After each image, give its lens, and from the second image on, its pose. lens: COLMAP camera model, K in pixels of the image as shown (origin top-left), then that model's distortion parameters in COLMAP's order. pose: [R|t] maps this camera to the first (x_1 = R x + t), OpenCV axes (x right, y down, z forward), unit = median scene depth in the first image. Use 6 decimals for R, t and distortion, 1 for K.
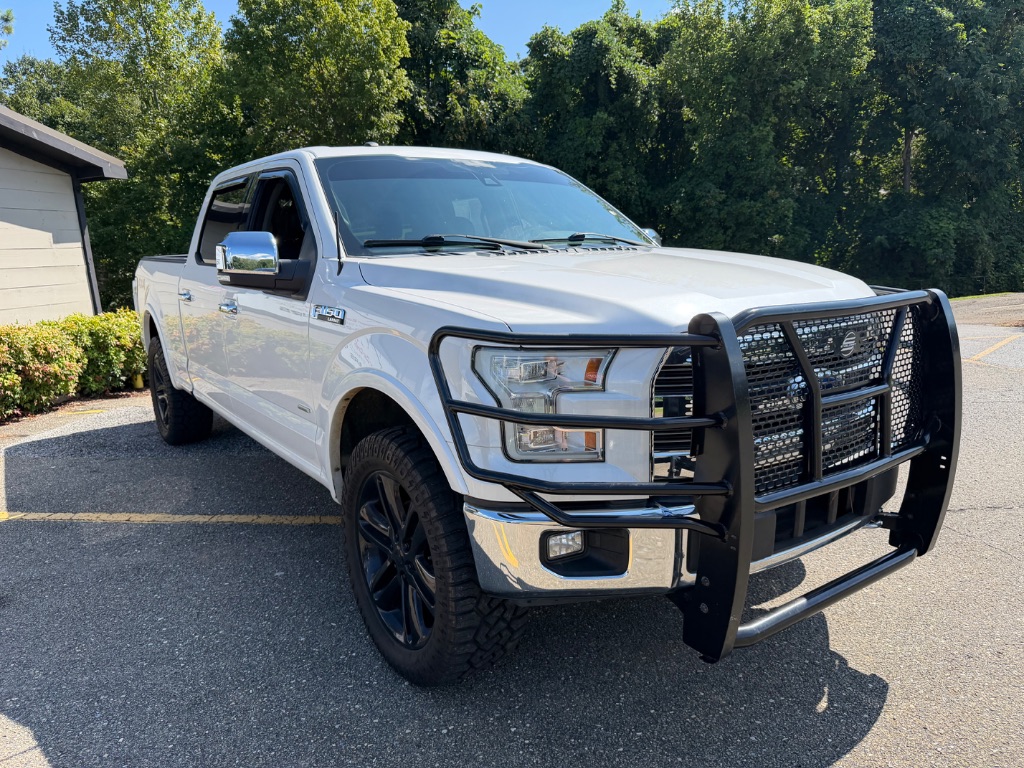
lens RADIAL K [[772.8, 0, 512.0], [0, 772.8, 384.0], [0, 0, 1]] dist [-0.058408, 0.046092]
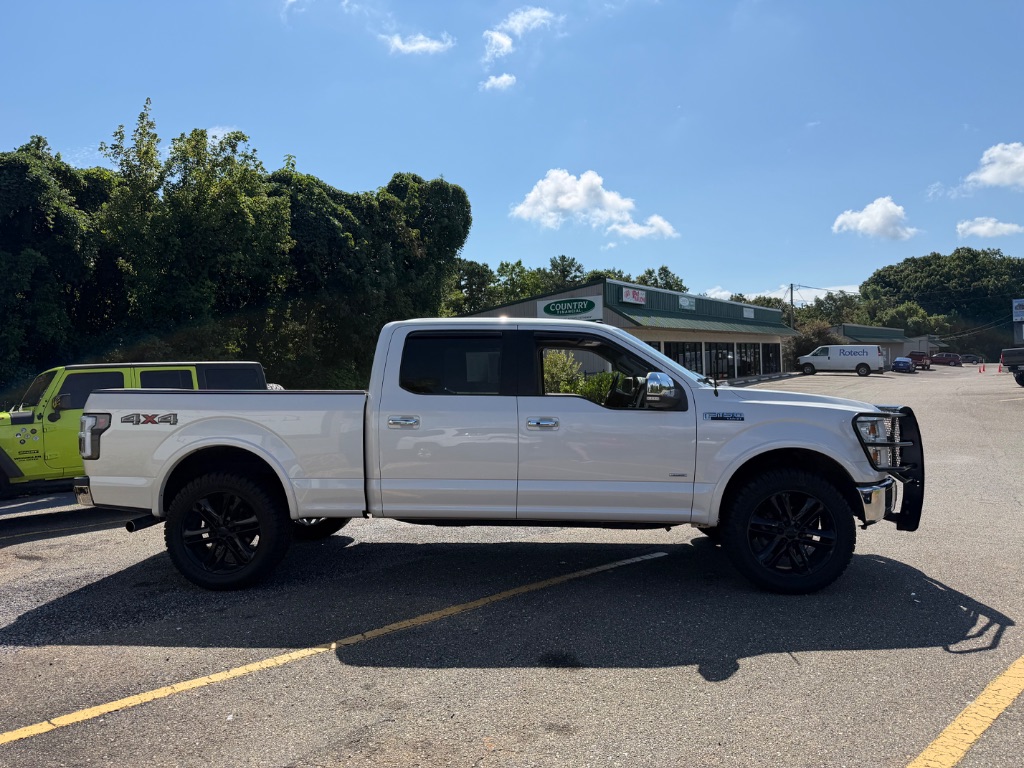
lens RADIAL K [[749.9, 0, 510.0], [0, 749.9, 400.5], [0, 0, 1]] dist [0.019980, -0.004759]
pose [[0.601780, 0.012773, 0.798560, -0.272411], [0.130991, 0.984754, -0.114463, 0.002031], [-0.787846, 0.173485, 0.590932, 0.048158]]
